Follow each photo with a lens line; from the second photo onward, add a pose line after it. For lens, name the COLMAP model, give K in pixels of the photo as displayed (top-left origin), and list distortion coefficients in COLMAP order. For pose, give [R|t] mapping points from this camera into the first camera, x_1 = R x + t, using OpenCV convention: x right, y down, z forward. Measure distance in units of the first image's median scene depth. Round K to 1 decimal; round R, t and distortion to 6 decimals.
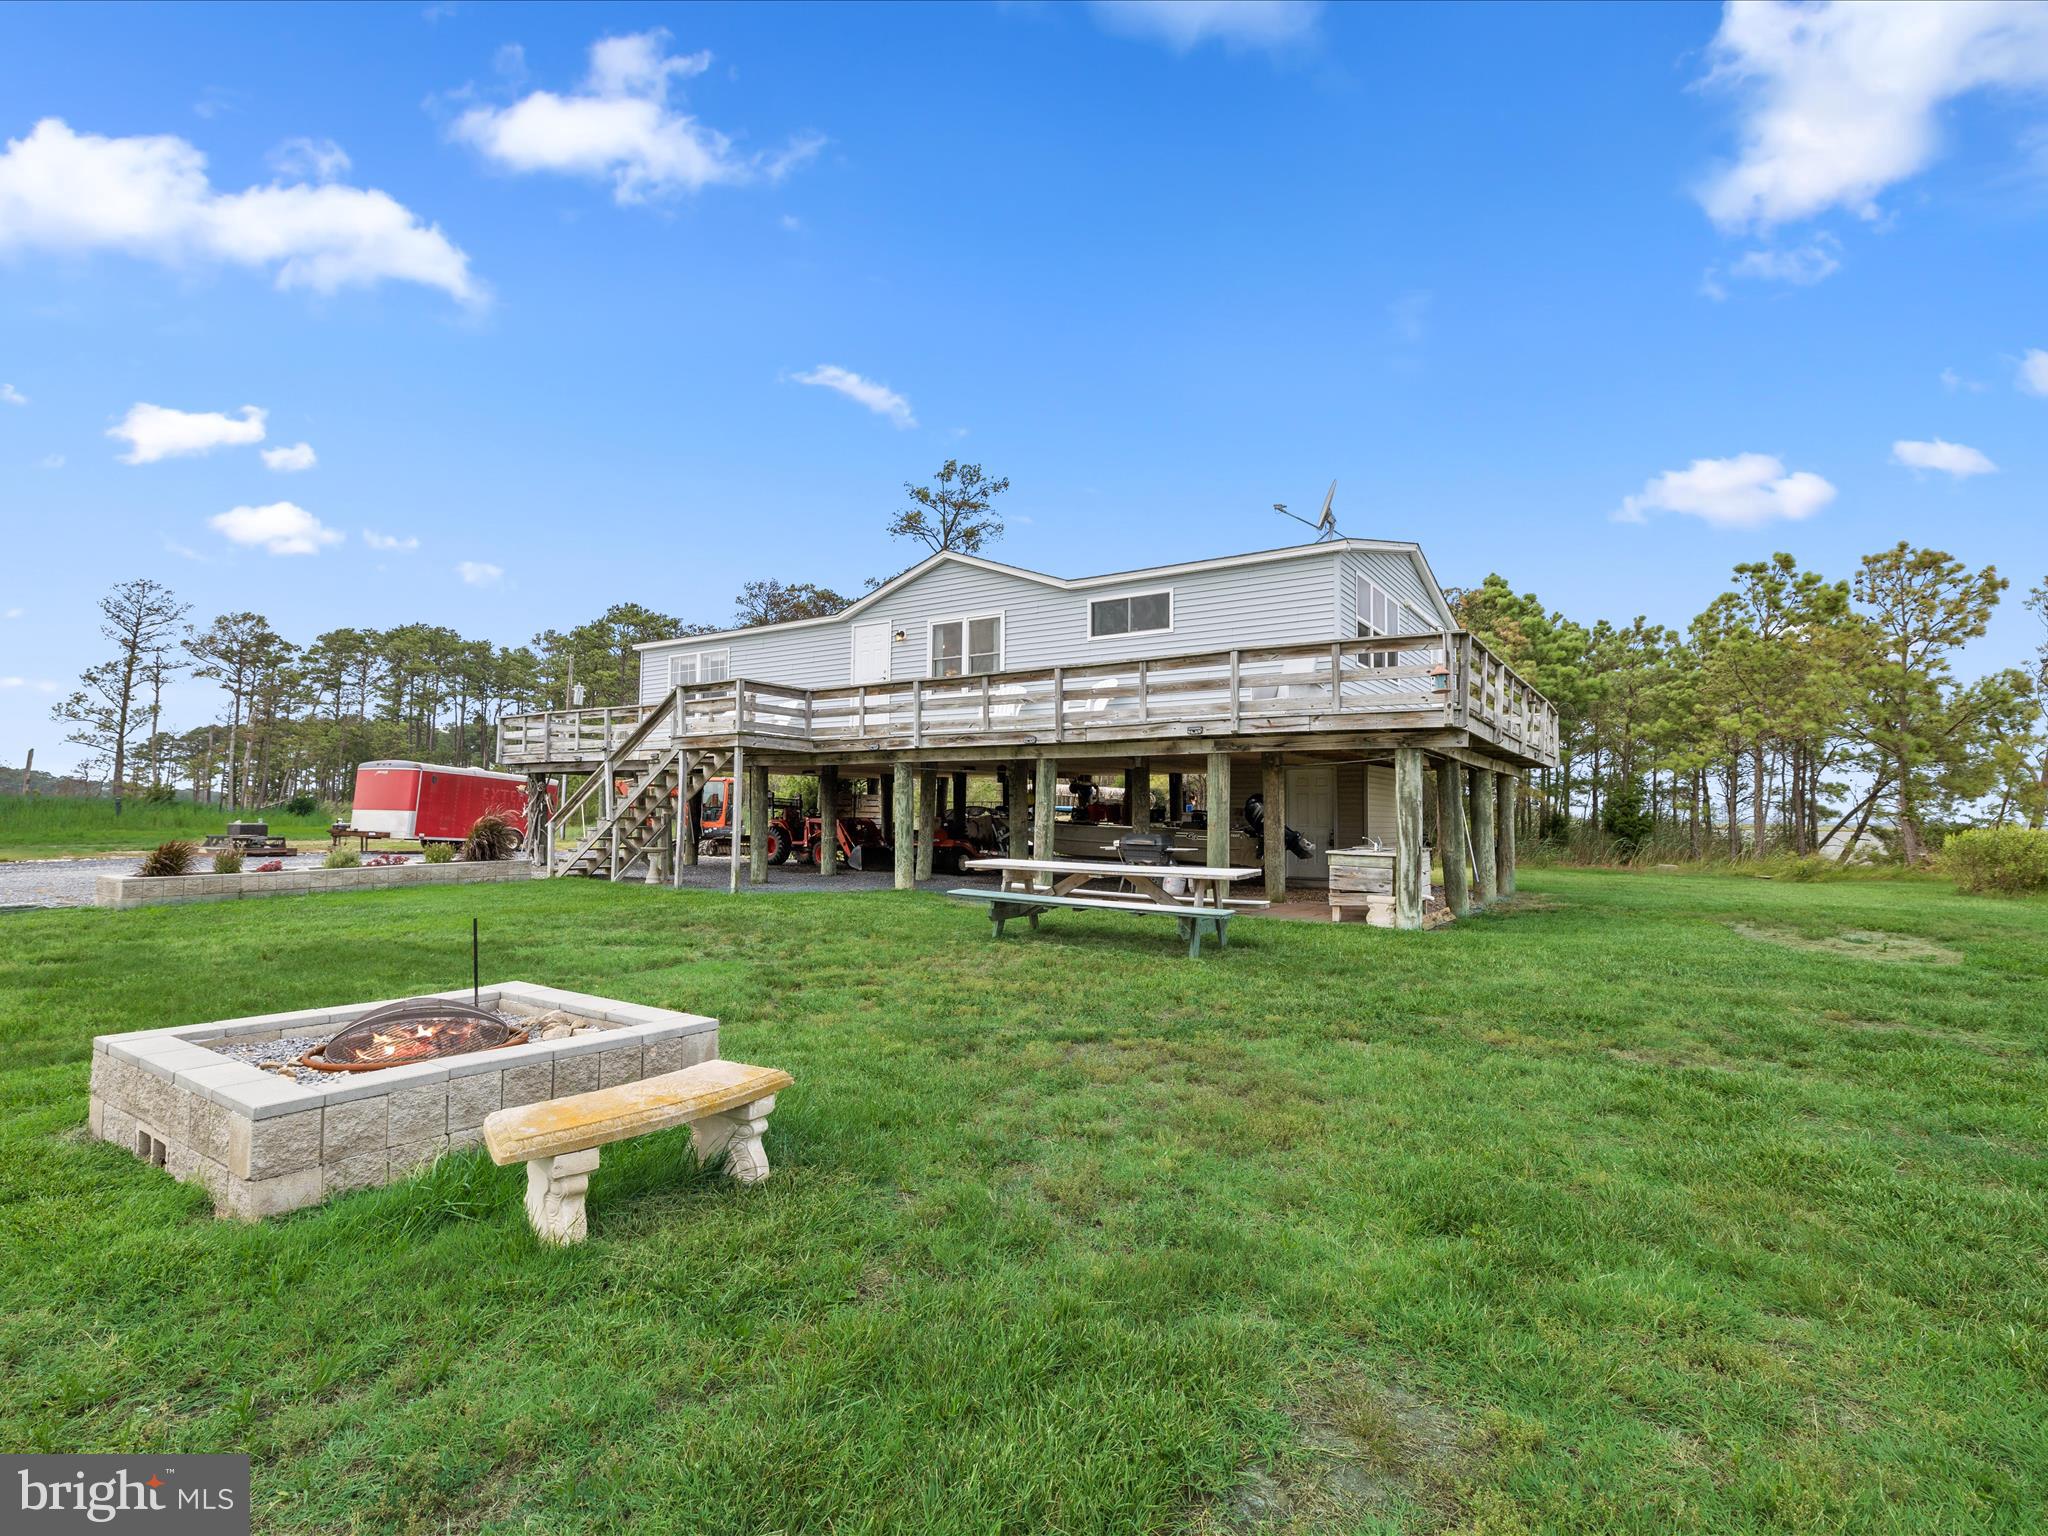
lens RADIAL K [[1018.3, 0, 1024.0], [0, 1018.3, 768.0], [0, 0, 1]] dist [-0.000961, 0.000415]
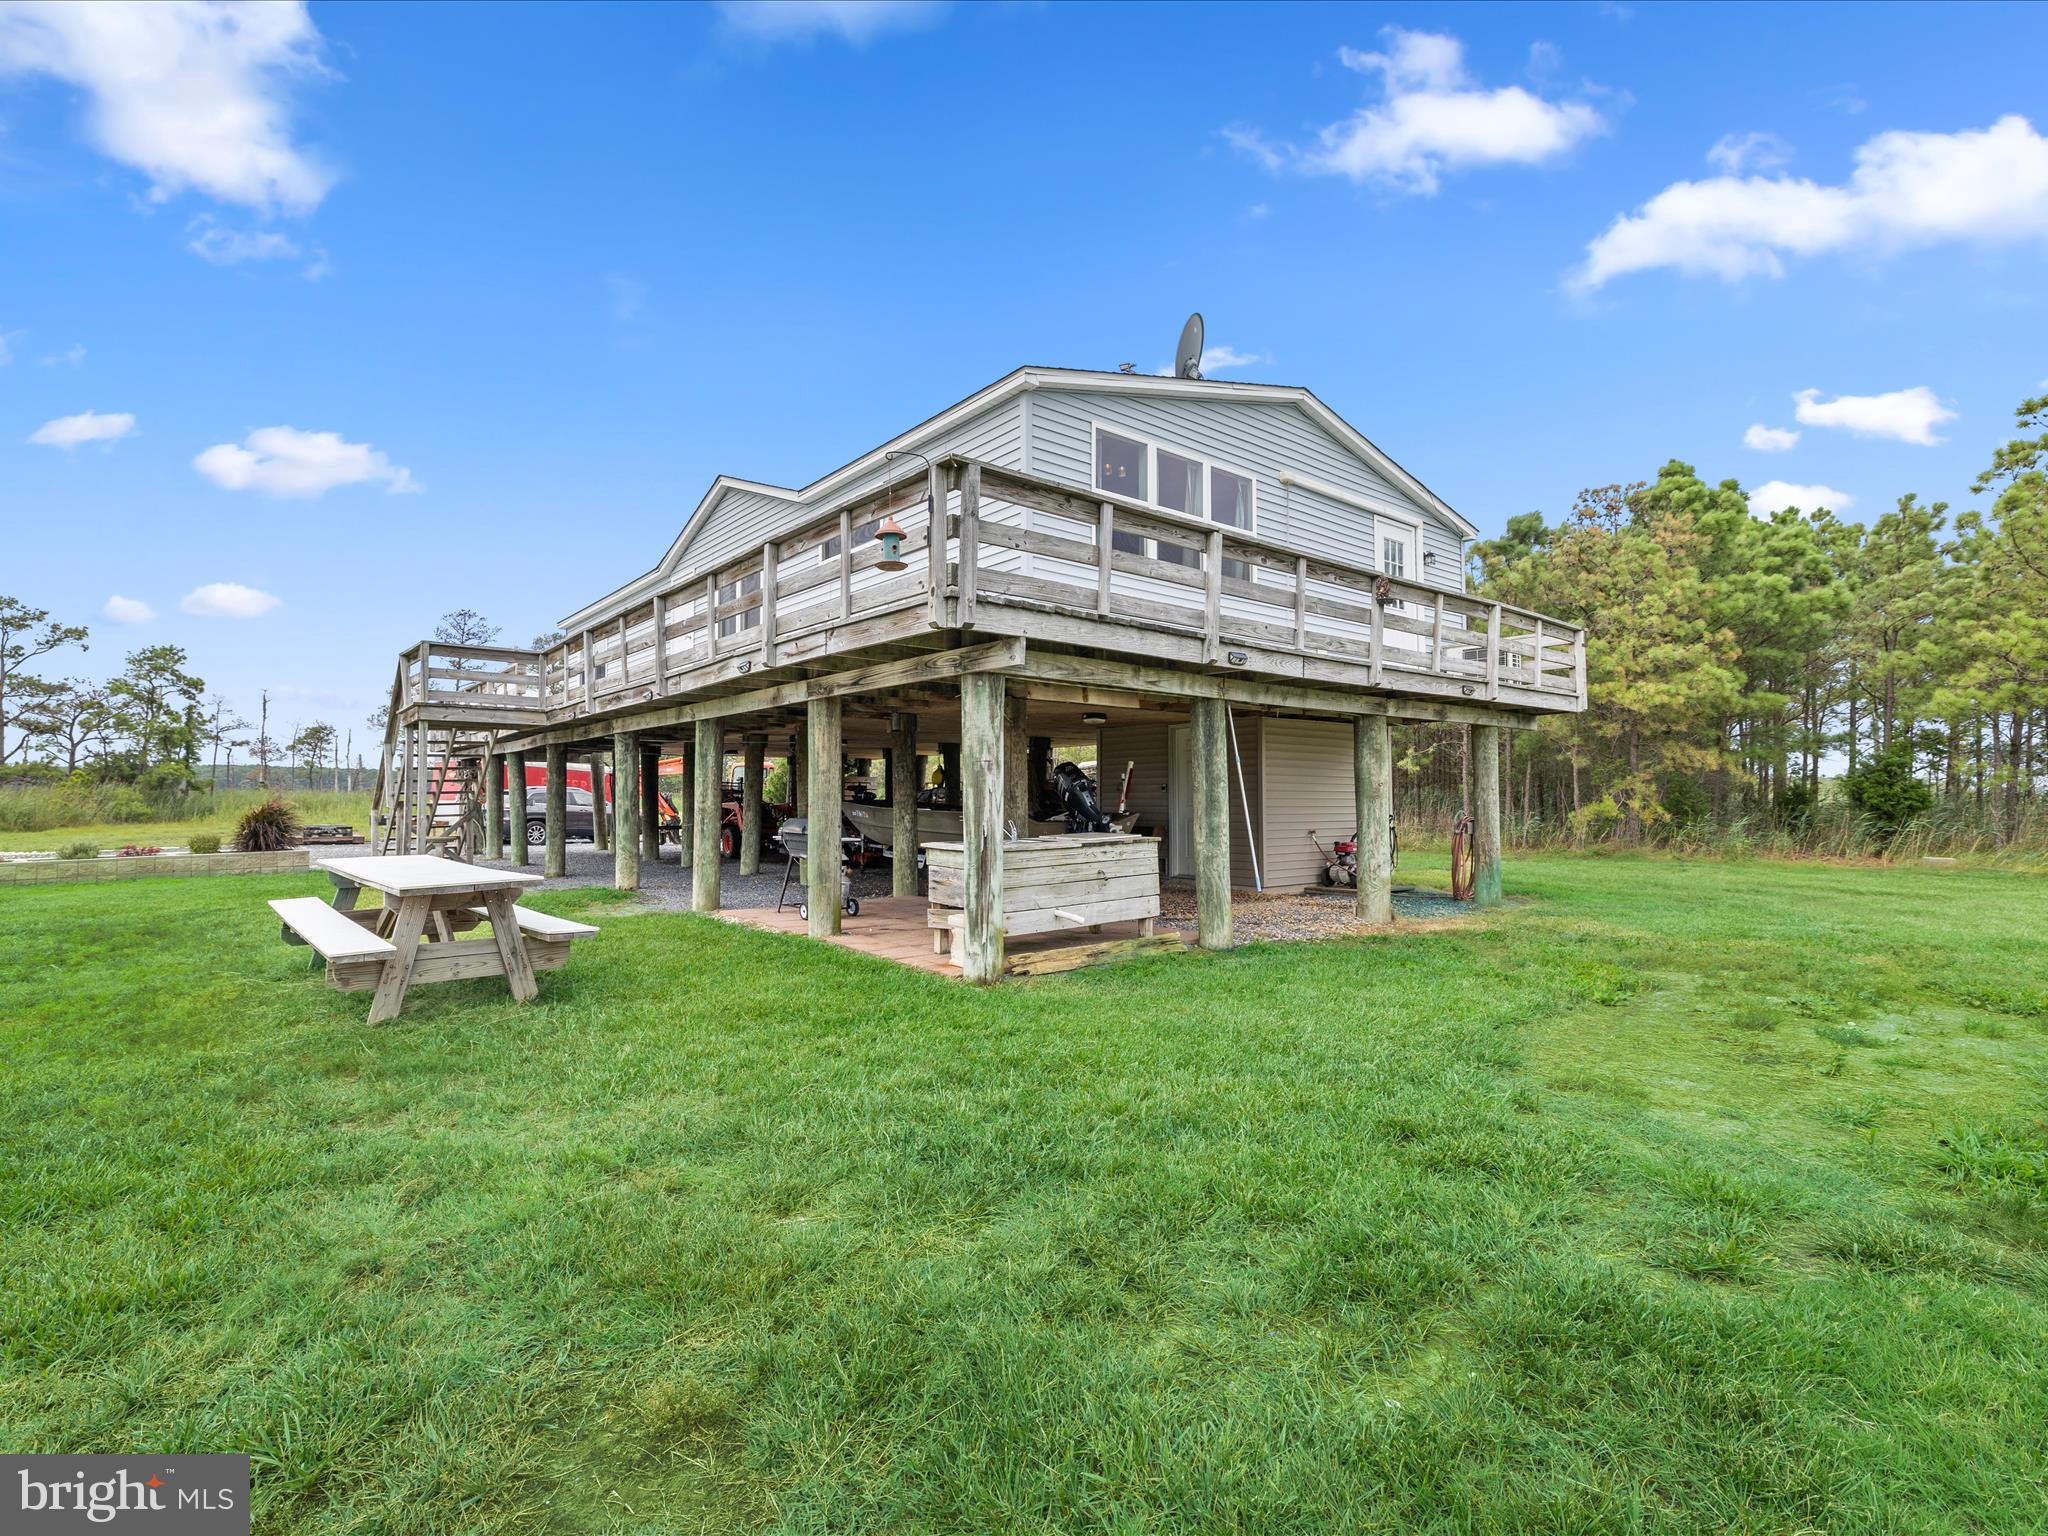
lens RADIAL K [[990.2, 0, 1013.0], [0, 990.2, 774.8], [0, 0, 1]] dist [0.000712, 0.000143]
pose [[0.954064, -0.020497, -0.298902, 0.245933], [0.027158, 0.999466, 0.018146, 0.012860], [0.298371, -0.025430, 0.954111, 0.190651]]
